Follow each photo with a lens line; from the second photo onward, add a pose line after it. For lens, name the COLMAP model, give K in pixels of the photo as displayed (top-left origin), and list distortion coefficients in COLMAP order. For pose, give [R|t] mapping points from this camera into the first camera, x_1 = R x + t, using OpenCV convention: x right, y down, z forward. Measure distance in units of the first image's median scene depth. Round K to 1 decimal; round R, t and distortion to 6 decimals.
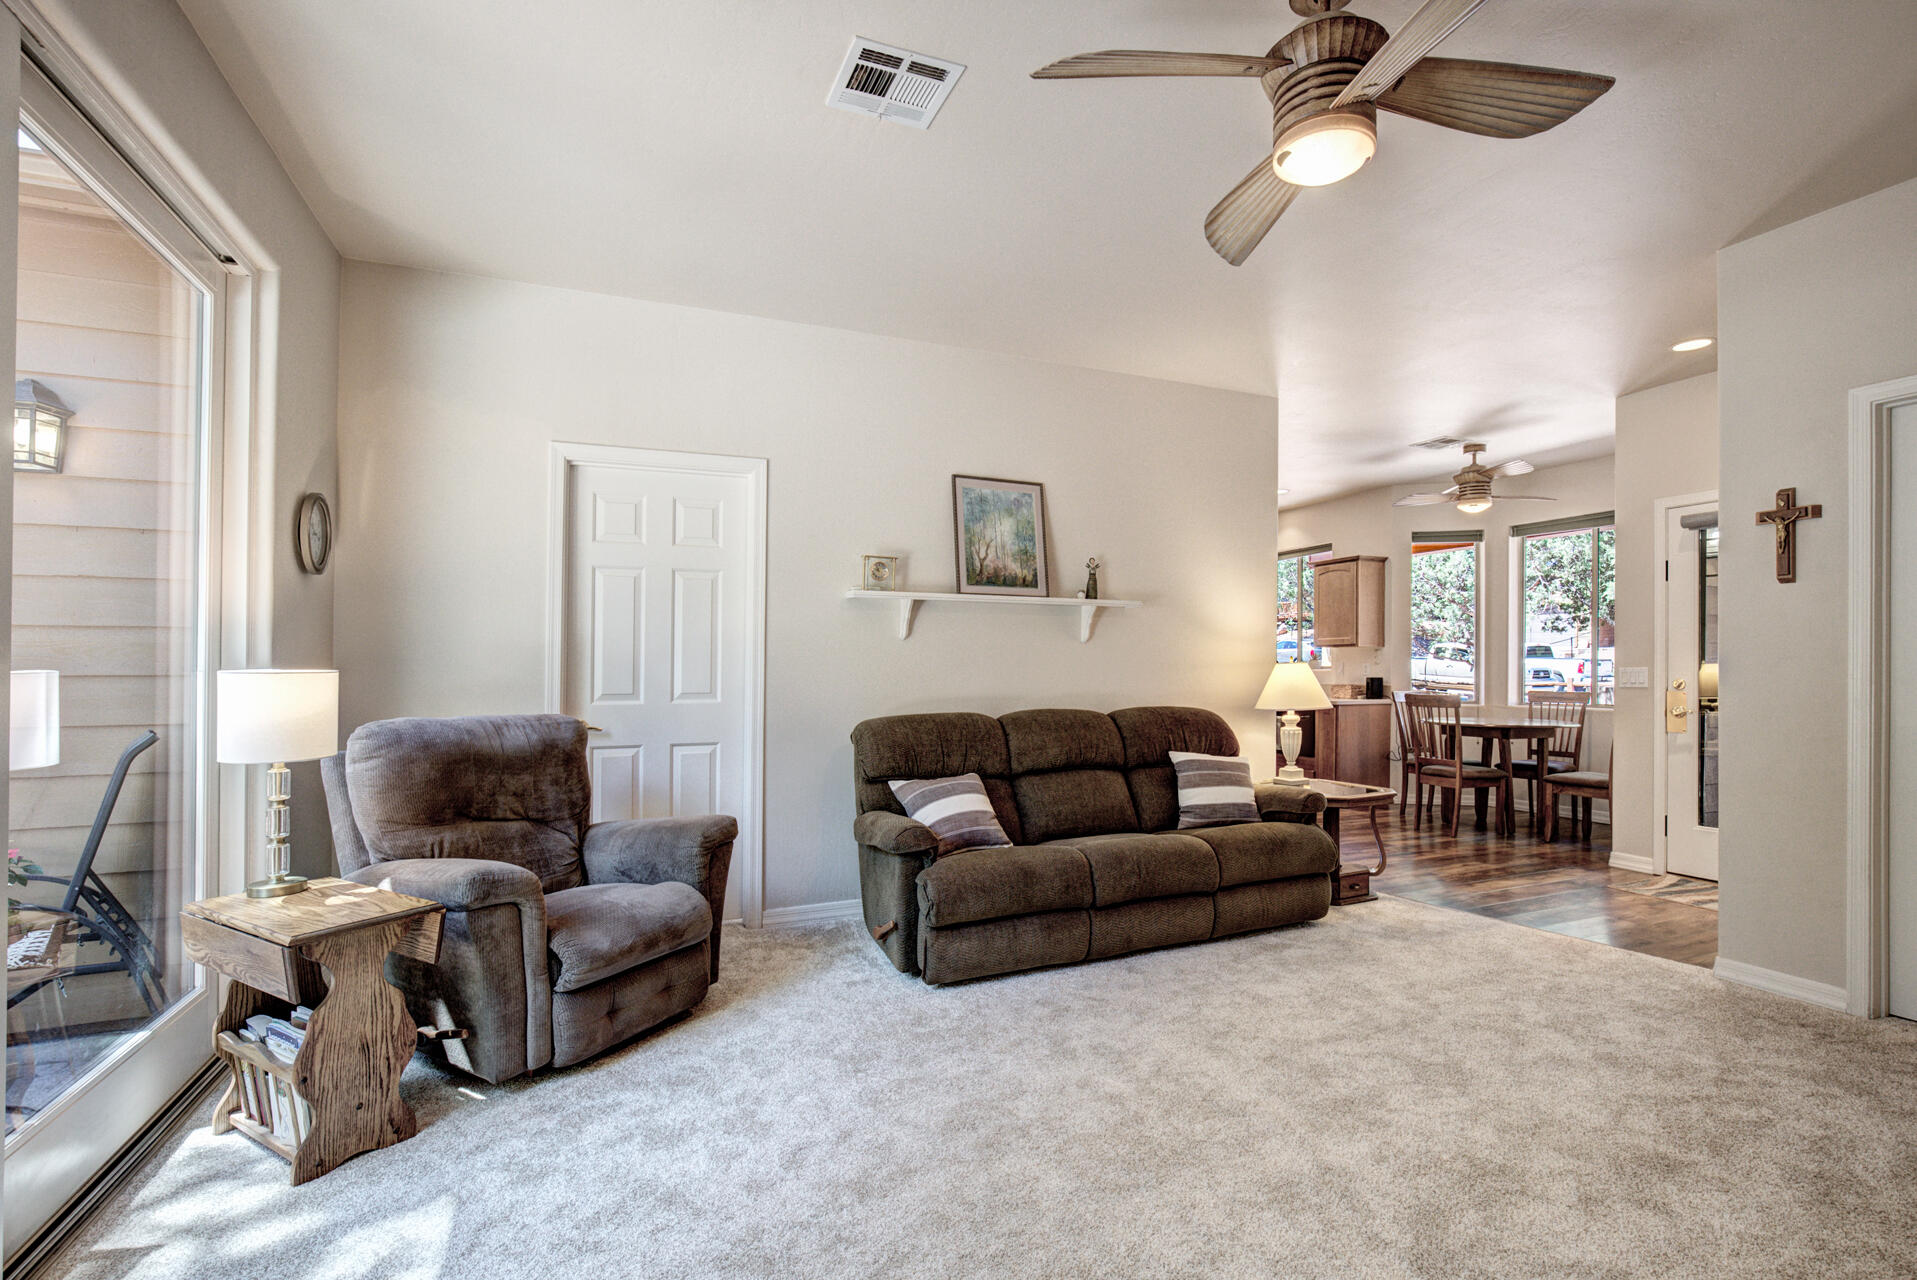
lens RADIAL K [[896.2, 0, 985.8], [0, 896.2, 645.3], [0, 0, 1]] dist [0.000026, 0.000374]
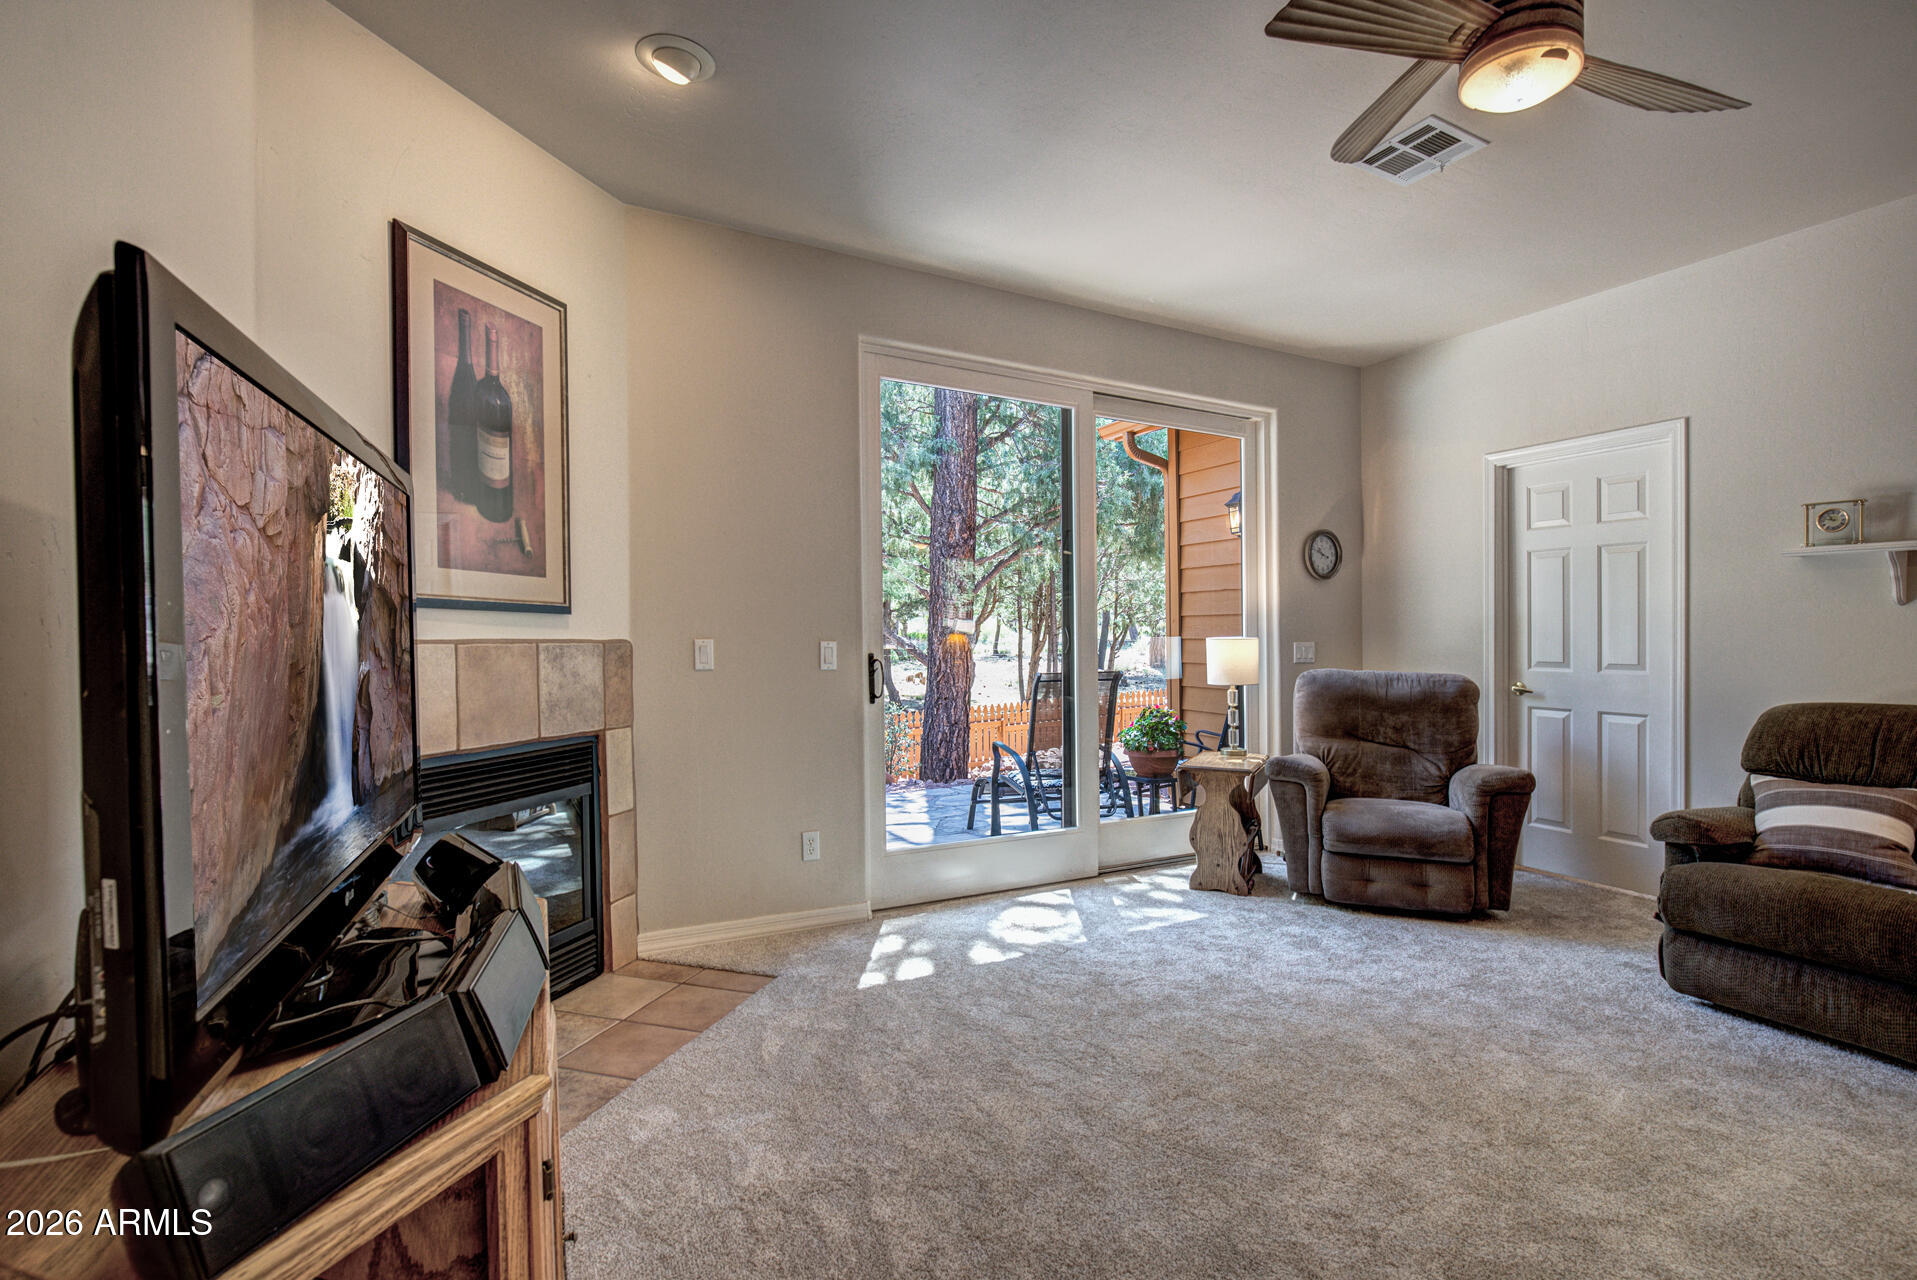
lens RADIAL K [[896.2, 0, 985.8], [0, 896.2, 645.3], [0, 0, 1]] dist [0.000026, 0.000374]
pose [[0.078698, 0.015350, -0.996780, 0.769379], [0.015339, 0.999744, 0.016607, 0.003707], [0.996781, -0.016596, 0.078442, 0.238645]]
